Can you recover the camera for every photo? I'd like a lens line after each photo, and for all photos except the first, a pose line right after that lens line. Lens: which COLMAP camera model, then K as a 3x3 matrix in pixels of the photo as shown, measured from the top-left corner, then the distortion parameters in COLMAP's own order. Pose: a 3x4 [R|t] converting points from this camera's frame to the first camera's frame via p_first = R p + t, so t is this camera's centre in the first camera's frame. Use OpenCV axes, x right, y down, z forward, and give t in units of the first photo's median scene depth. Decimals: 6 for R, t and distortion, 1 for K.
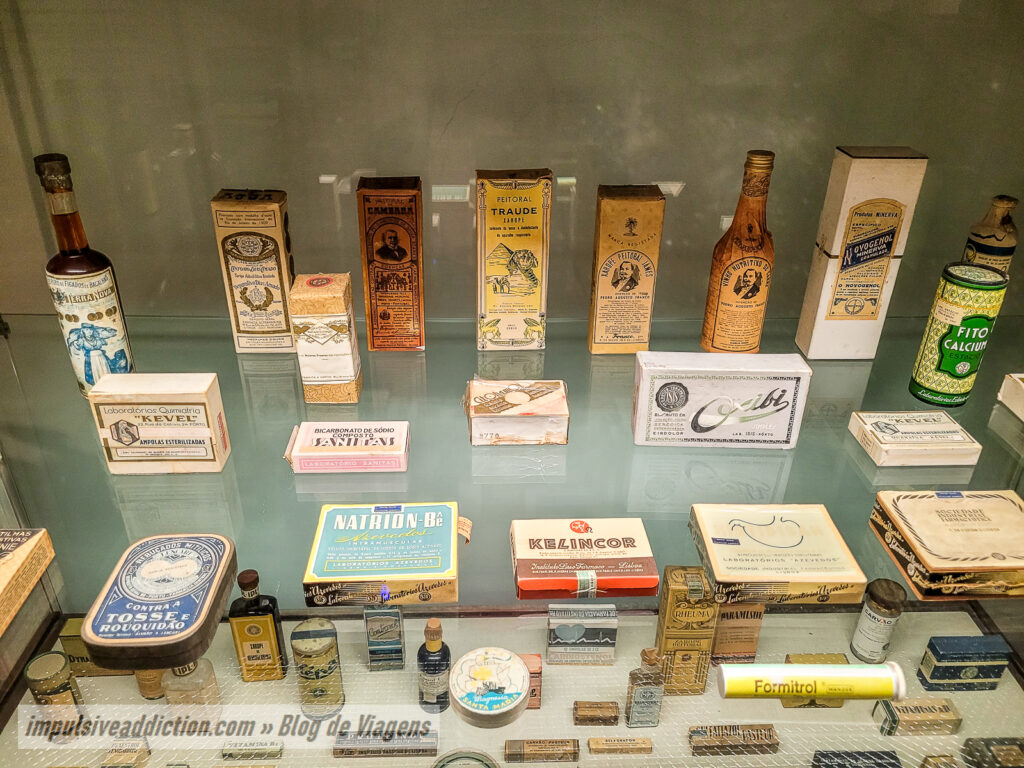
lens RADIAL K [[784.9, 0, 507.7], [0, 784.9, 381.7], [0, 0, 1]] dist [0.037583, -0.012121]
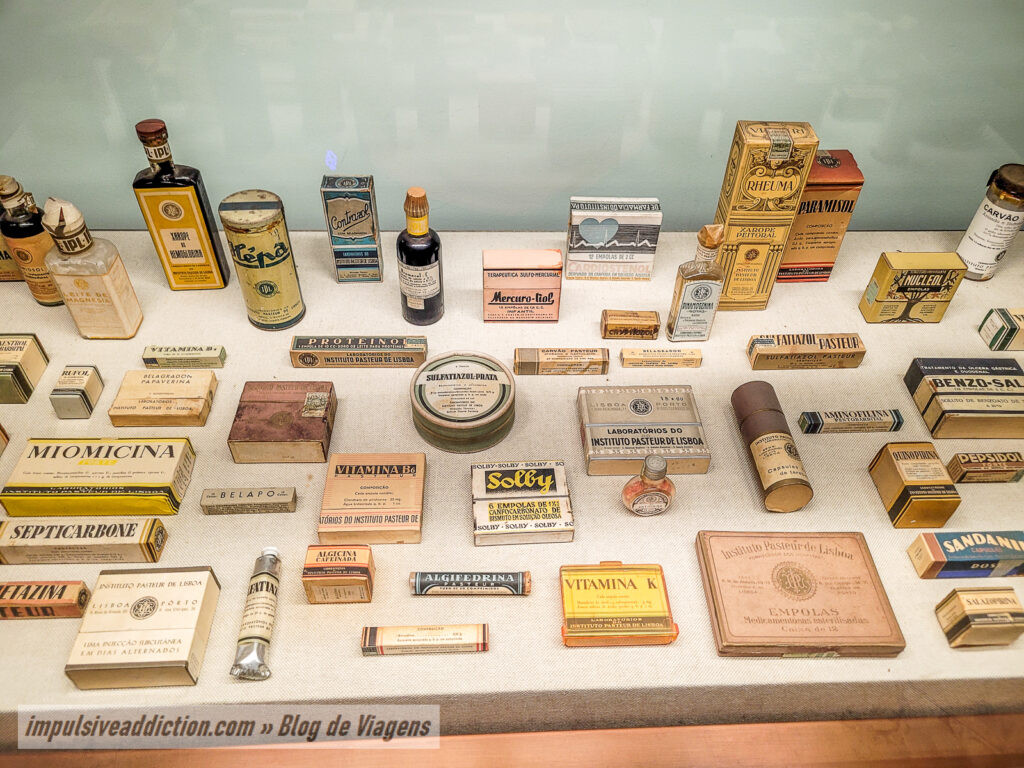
lens RADIAL K [[784.9, 0, 514.1], [0, 784.9, 384.7], [0, 0, 1]] dist [0.037583, -0.012121]
pose [[0.999810, 0.000748, 0.019457, -0.017636], [-0.005981, 0.962746, 0.270341, 0.270508], [-0.018530, -0.270407, 0.962568, 0.244166]]
